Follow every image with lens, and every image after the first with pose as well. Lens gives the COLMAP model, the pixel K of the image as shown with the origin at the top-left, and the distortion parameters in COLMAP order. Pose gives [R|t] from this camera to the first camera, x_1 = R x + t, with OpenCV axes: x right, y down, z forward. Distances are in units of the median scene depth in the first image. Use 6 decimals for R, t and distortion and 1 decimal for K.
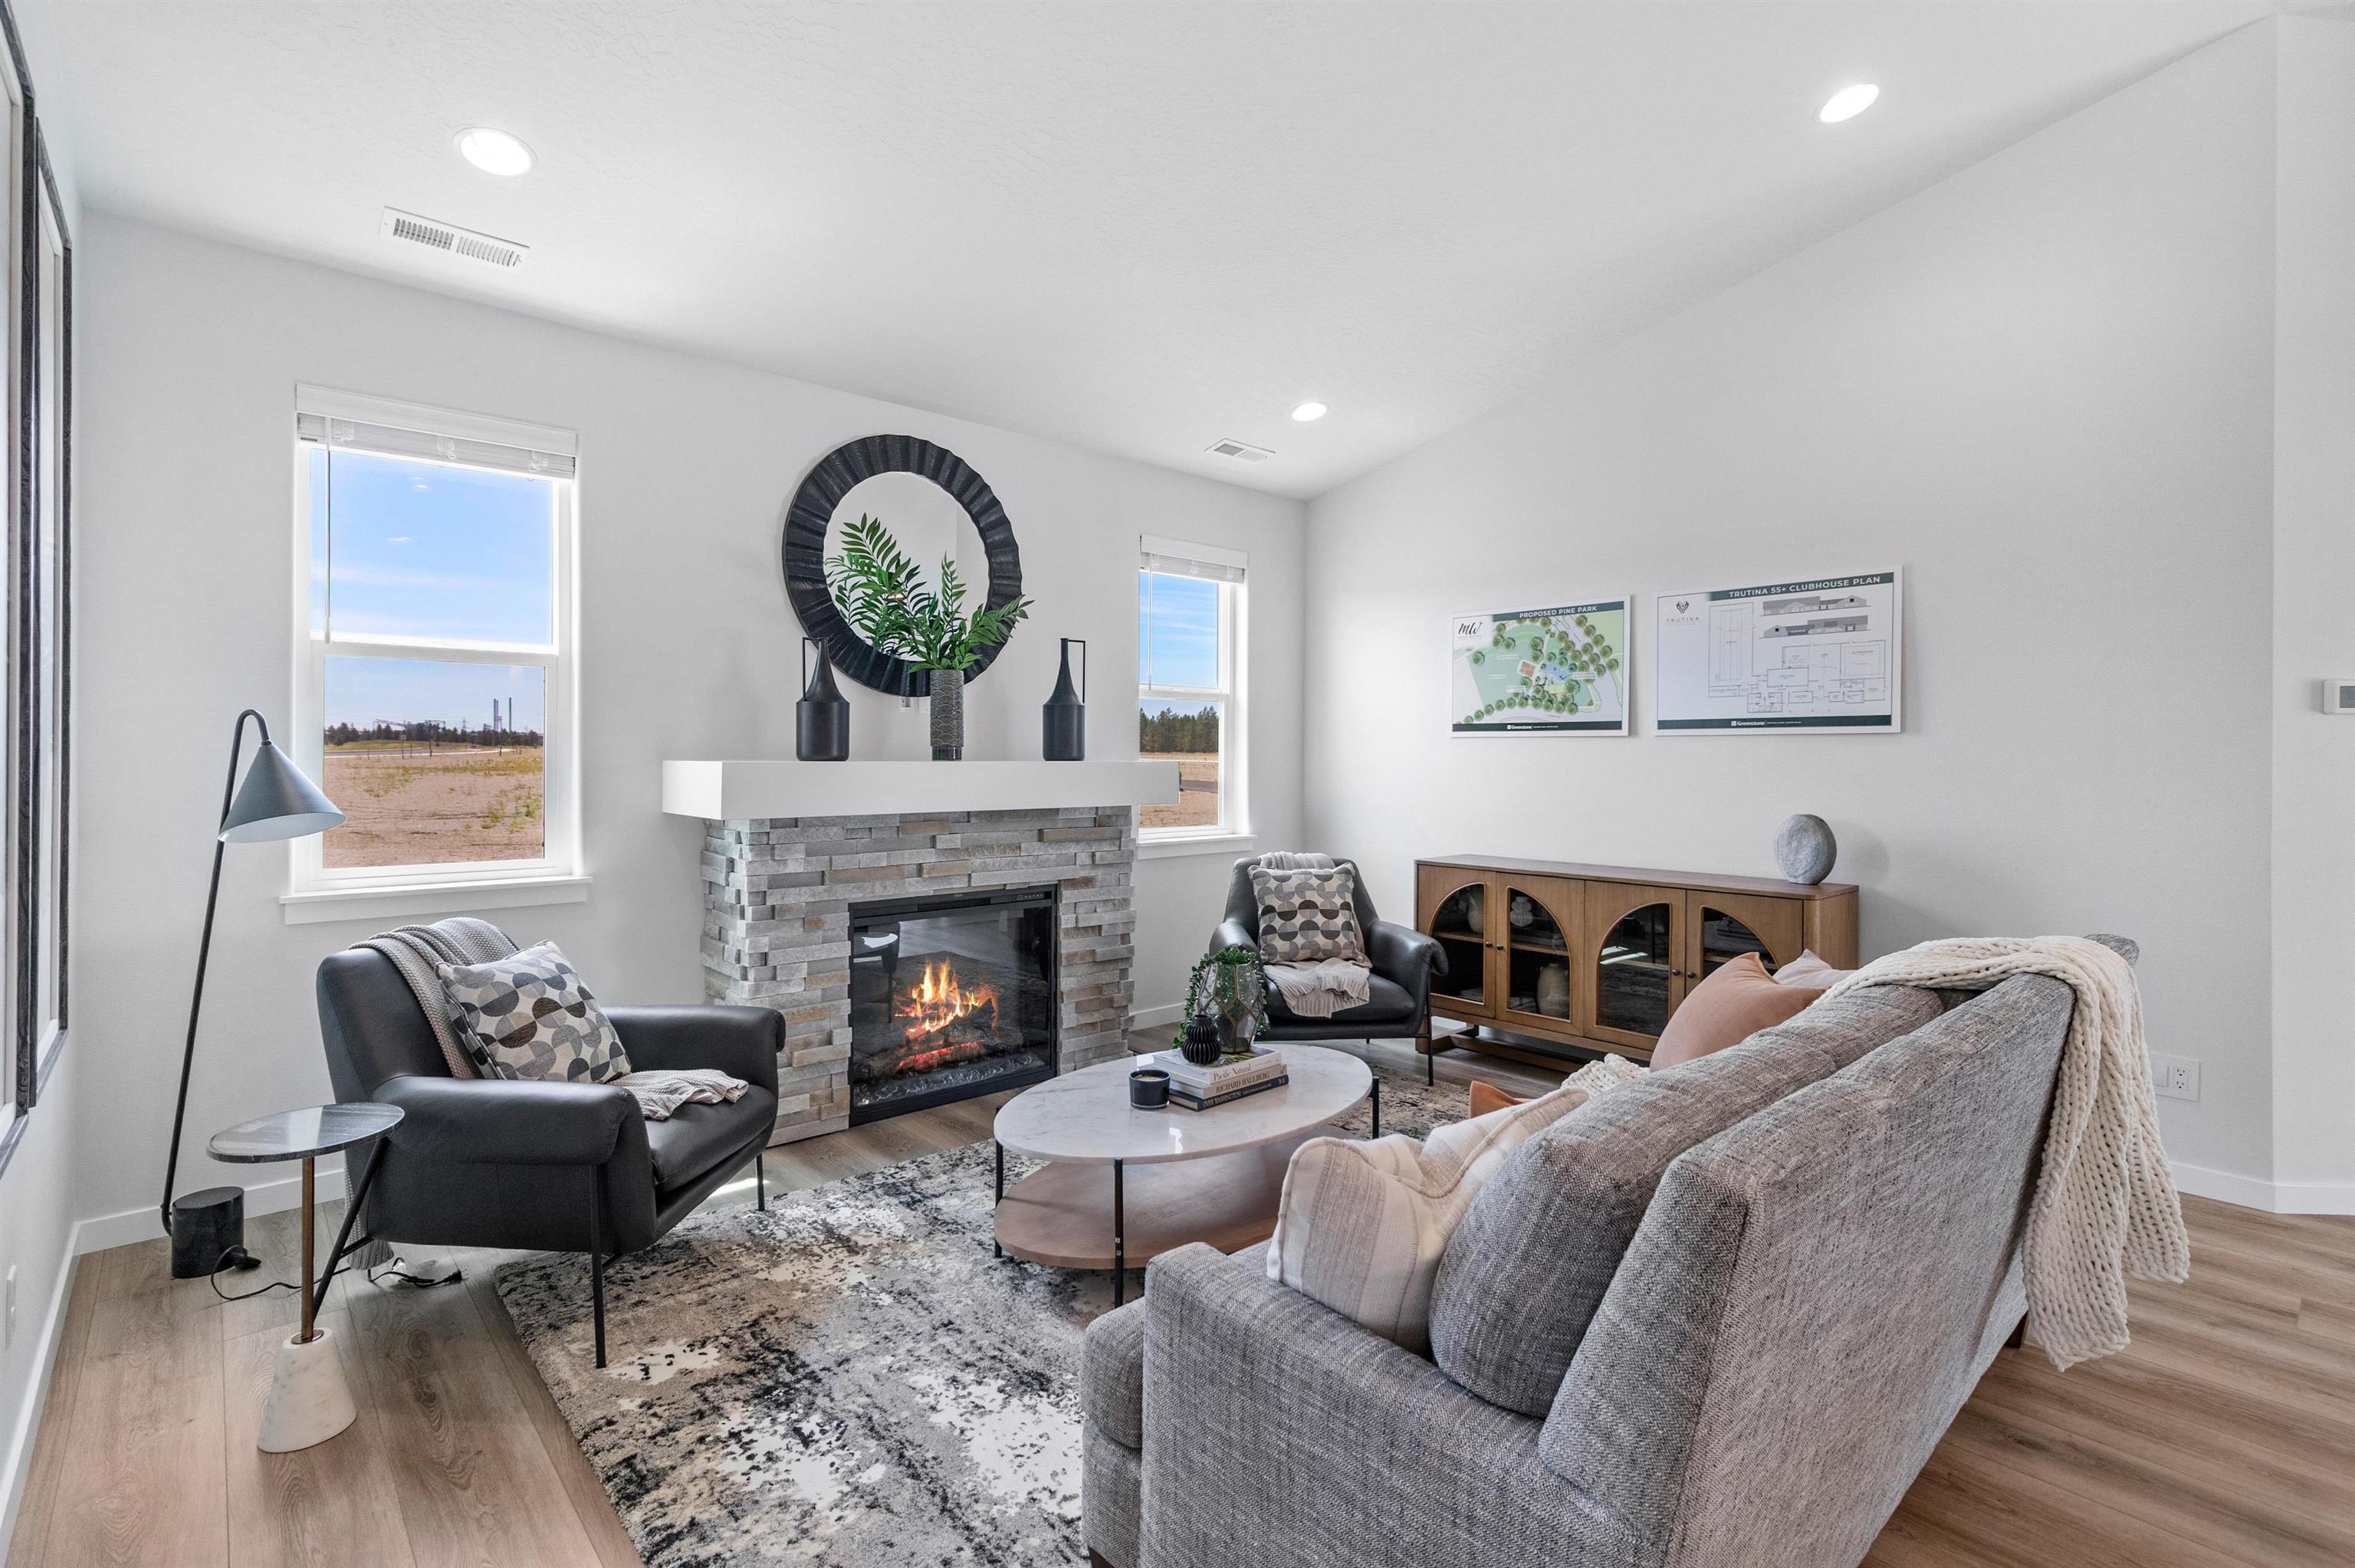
lens RADIAL K [[1091.0, 0, 1184.3], [0, 1091.0, 766.8], [0, 0, 1]] dist [-0.000199, 0.002911]
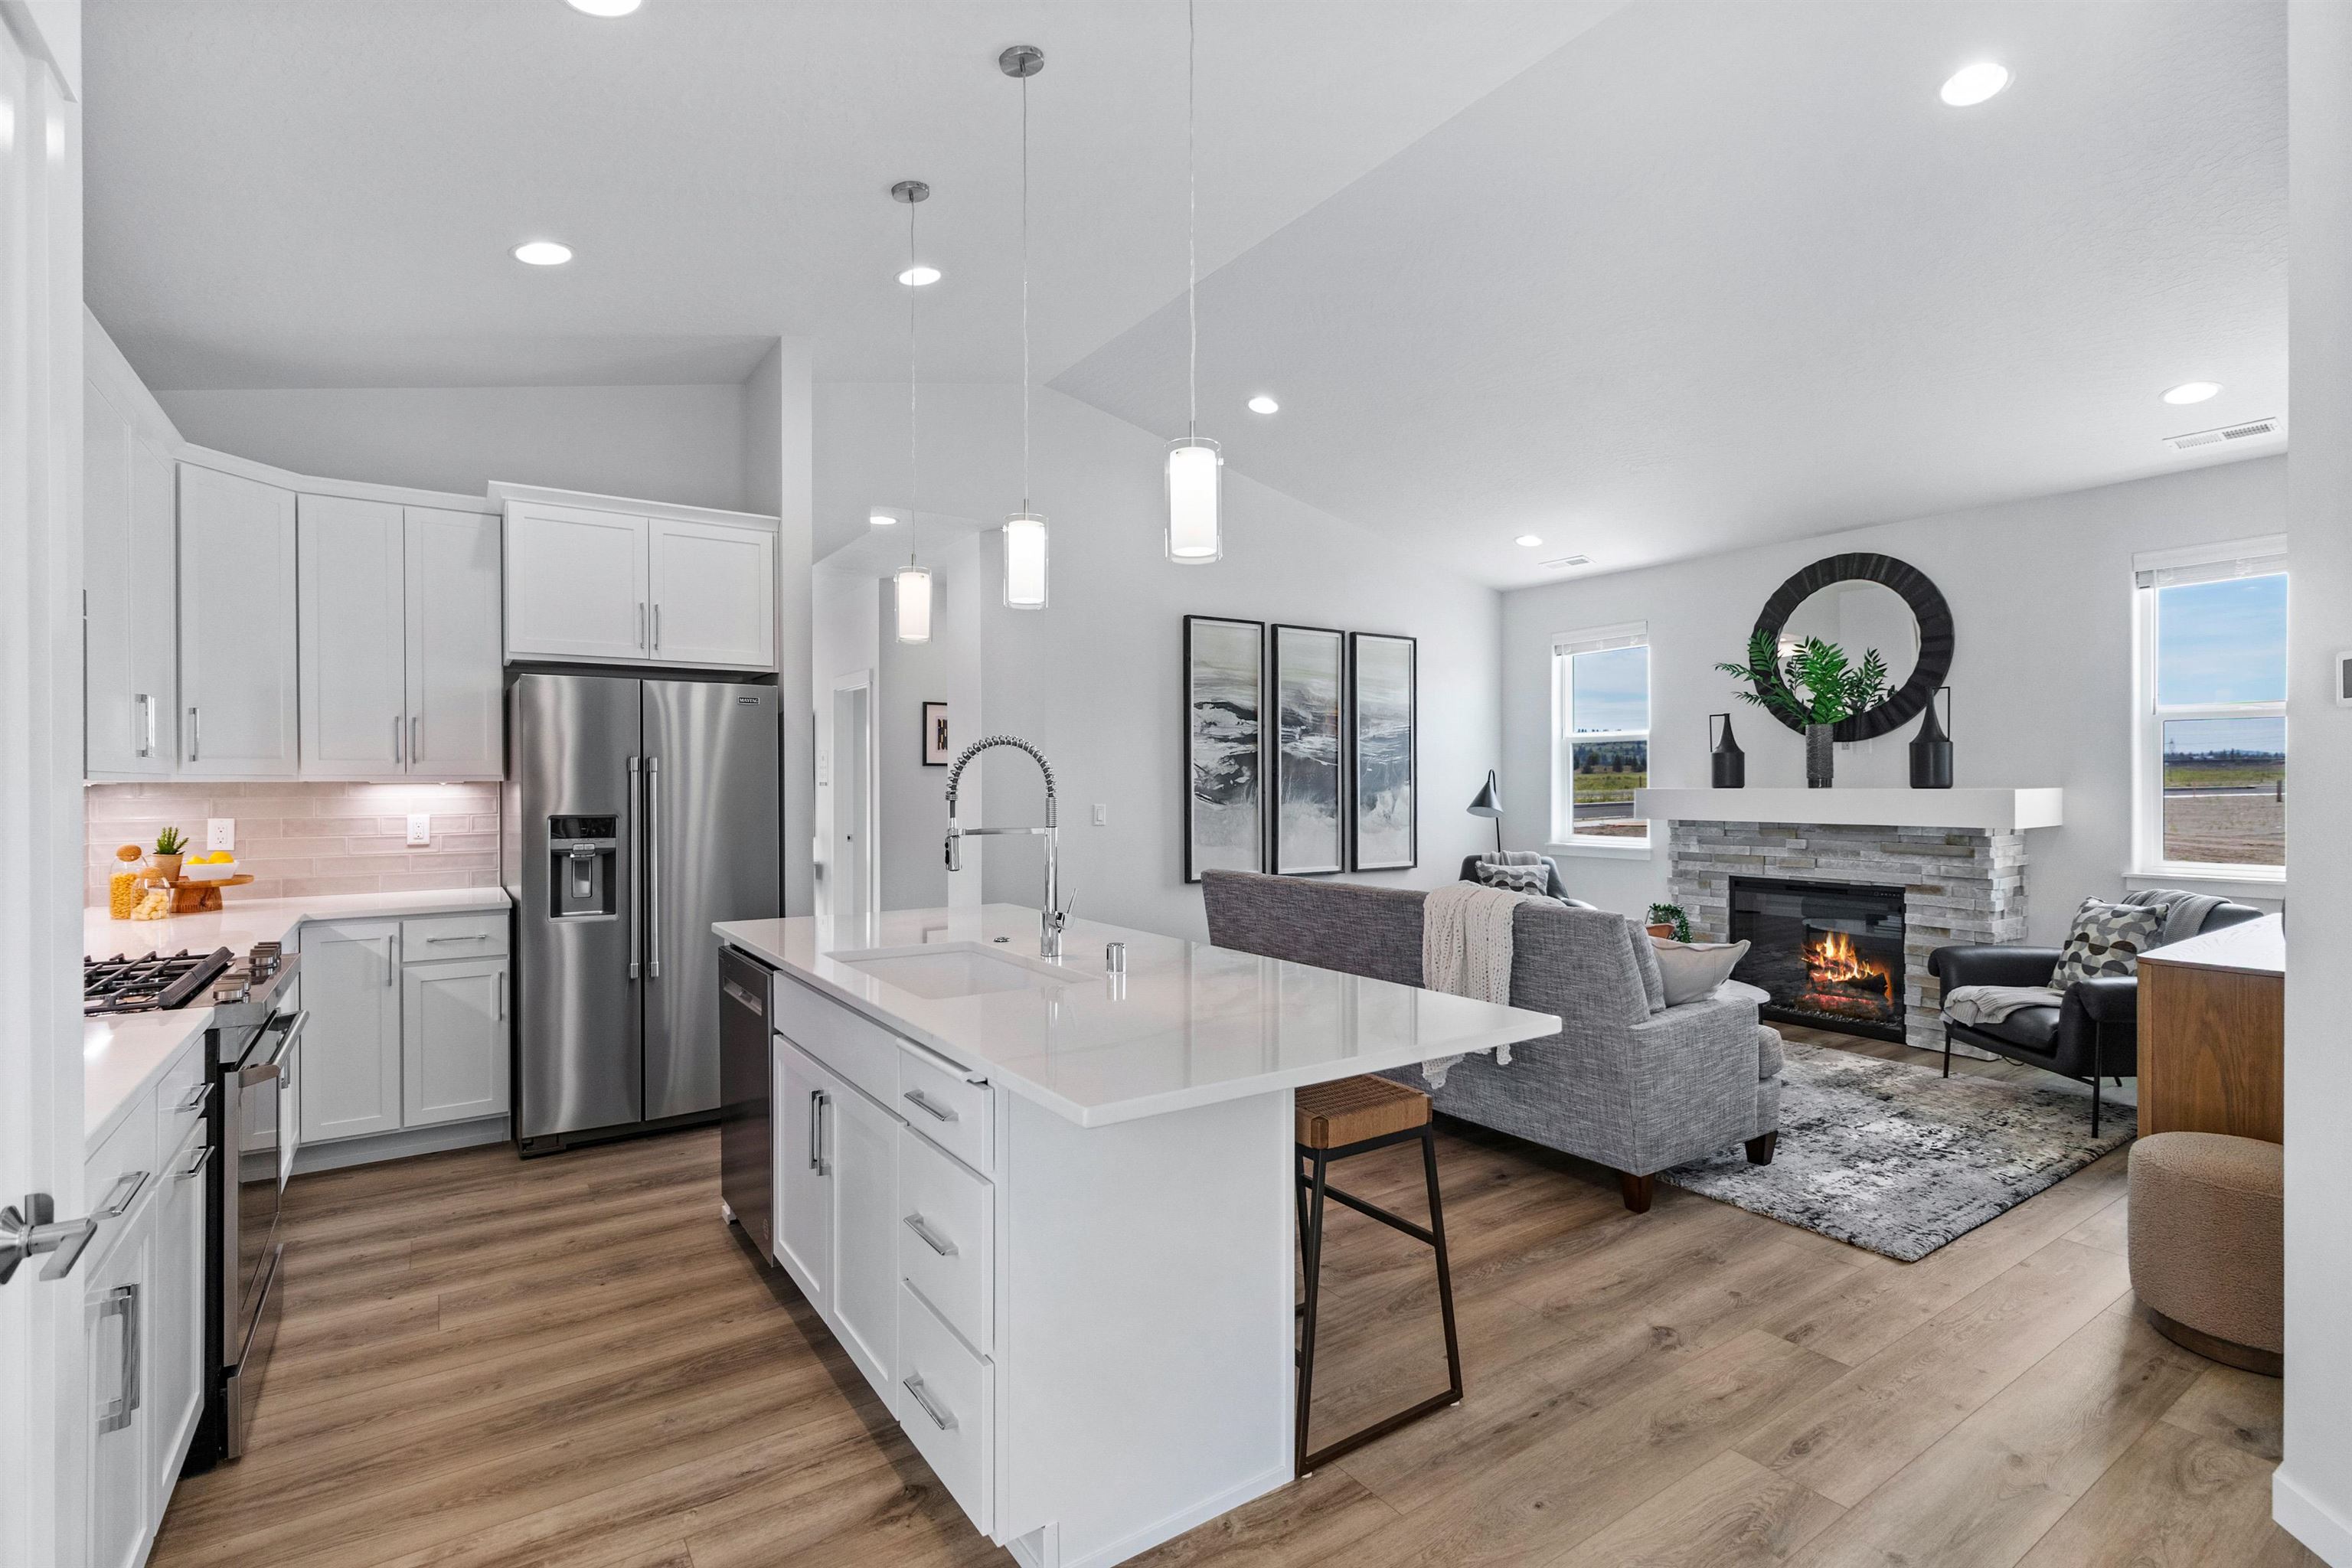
lens RADIAL K [[1089.7, 0, 1150.9], [0, 1089.7, 774.1], [0, 0, 1]] dist [-0.000199, 0.002911]
pose [[-0.144070, -0.011811, -0.989497, 1.381473], [-0.005698, 0.999922, -0.011105, -0.003358], [0.989551, 0.004039, -0.144126, 0.366492]]
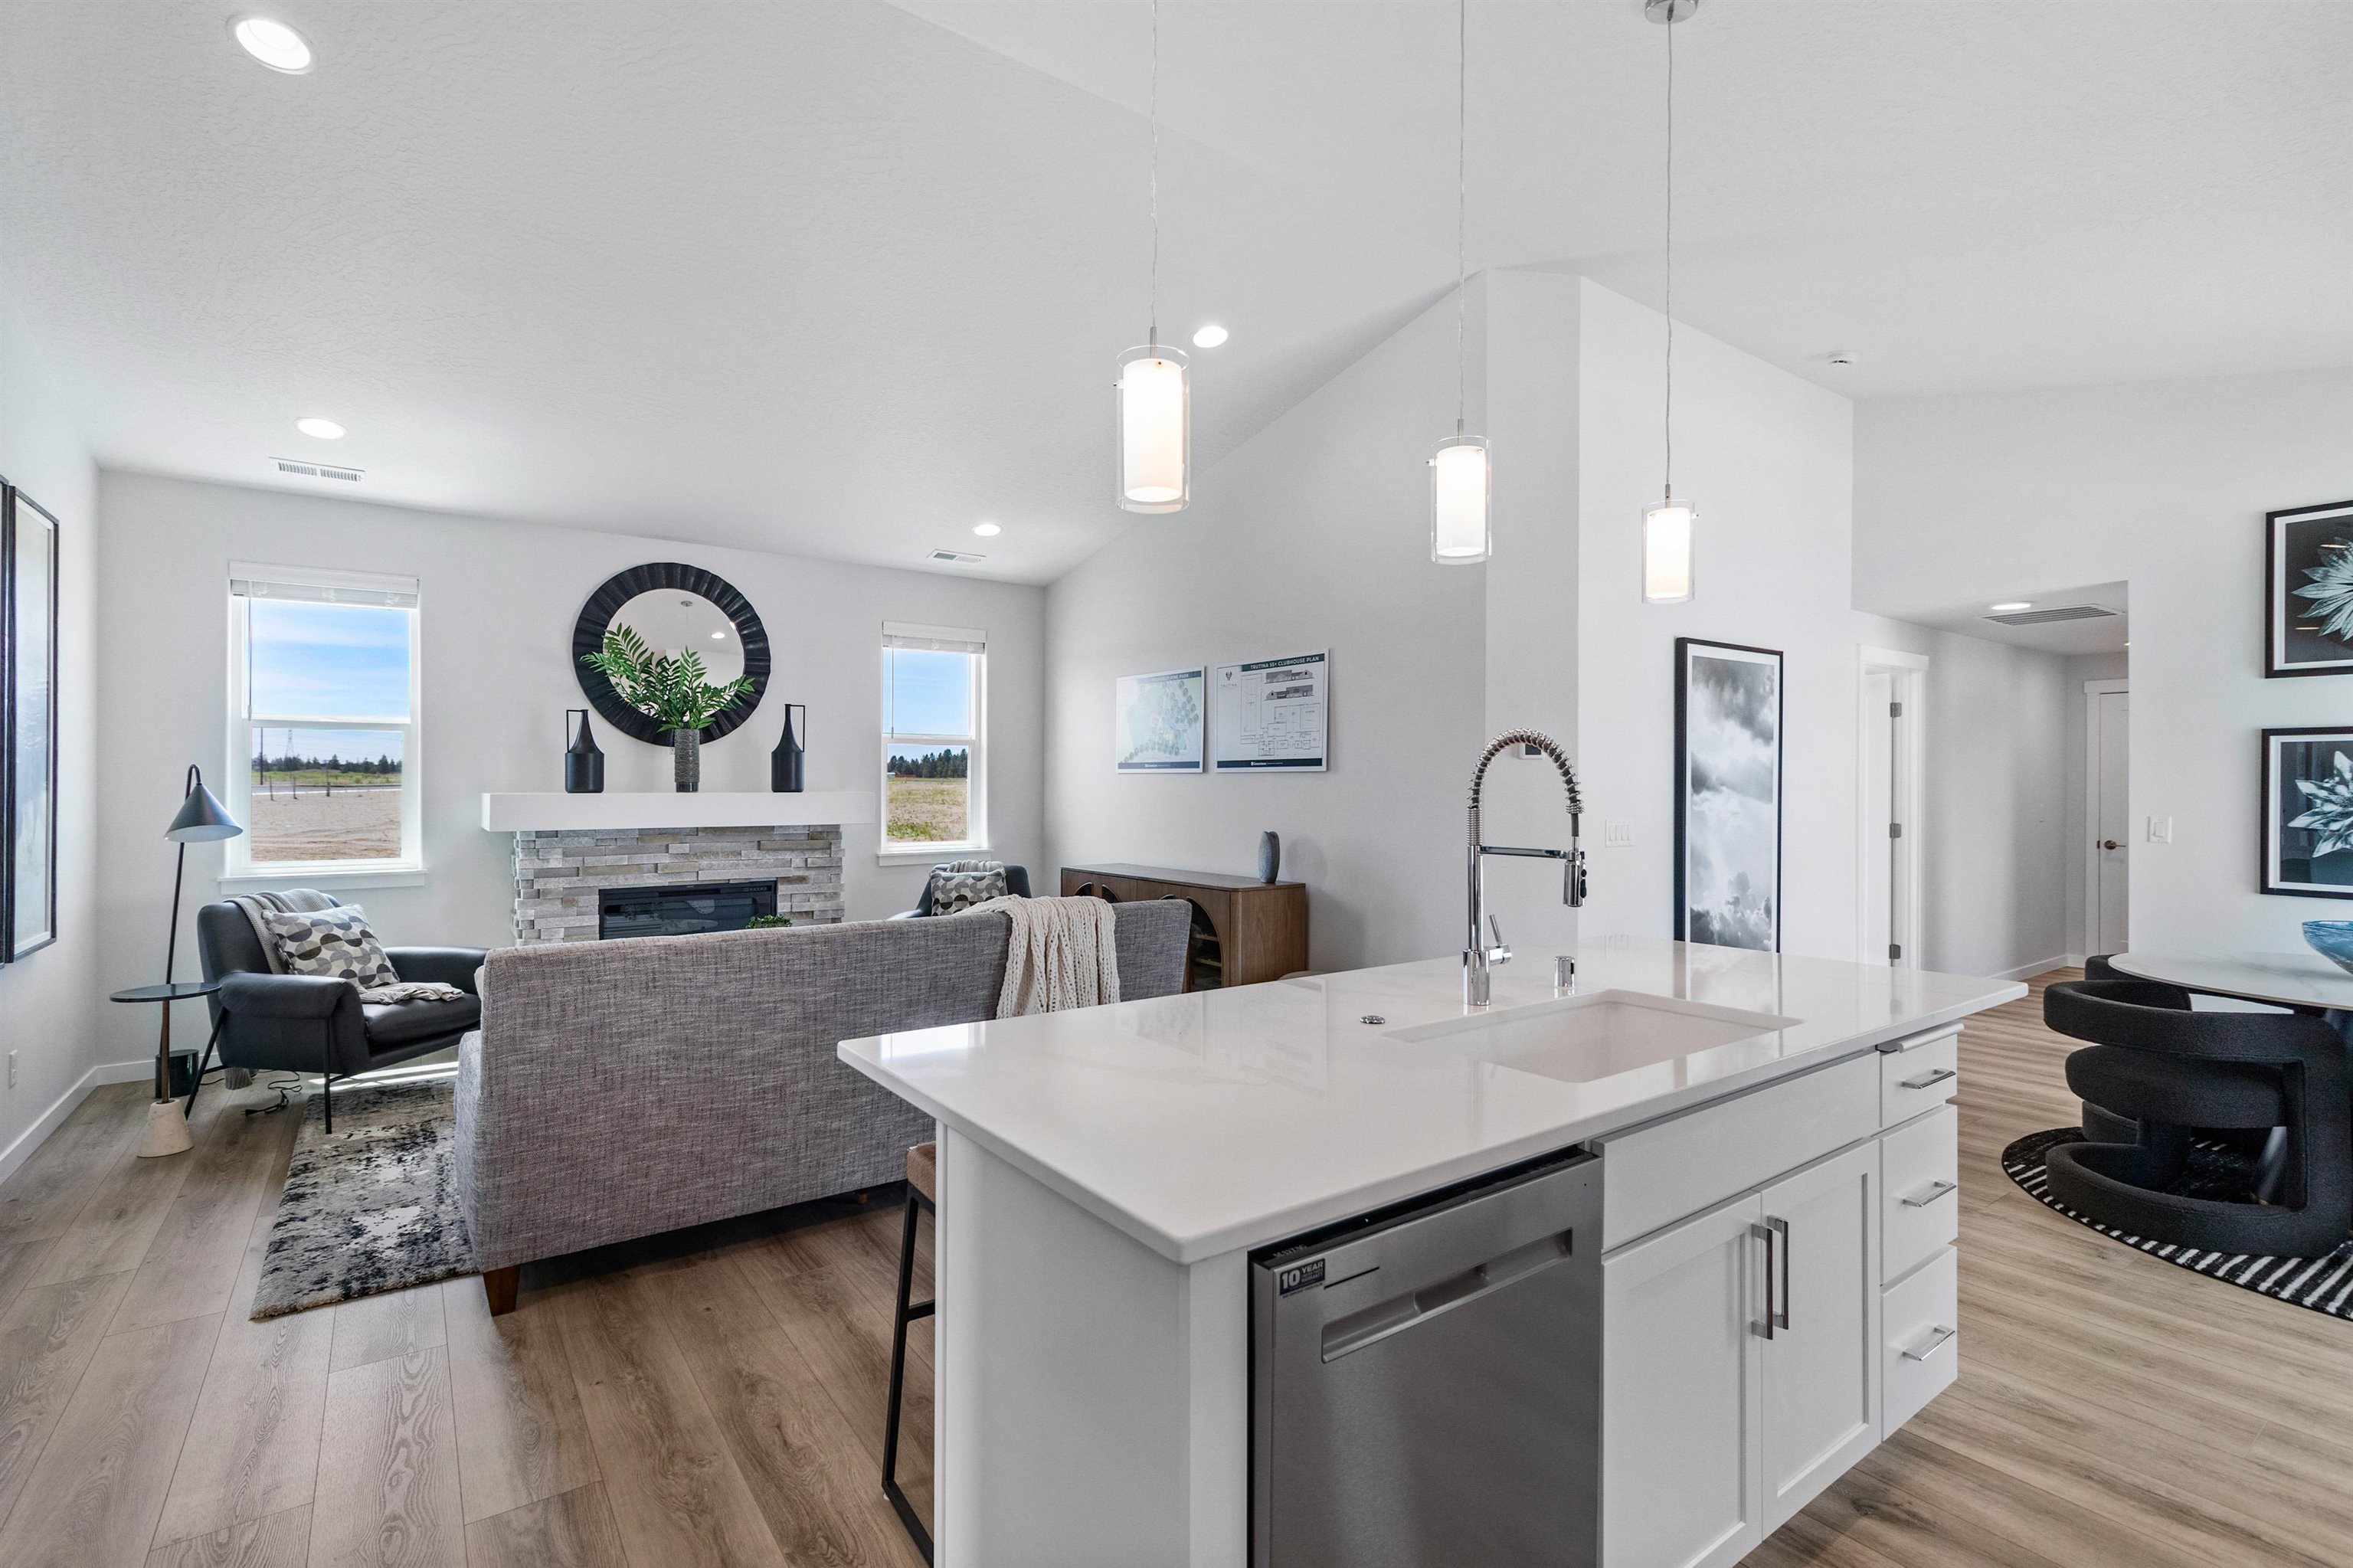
lens RADIAL K [[1090.2, 0, 1182.5], [0, 1090.2, 787.5], [0, 0, 1]] dist [-0.000199, 0.002911]
pose [[0.994416, -0.001532, -0.105520, 0.611265], [0.000984, 0.999986, -0.005246, -0.003924], [0.105527, 0.005113, 0.994403, -0.369945]]
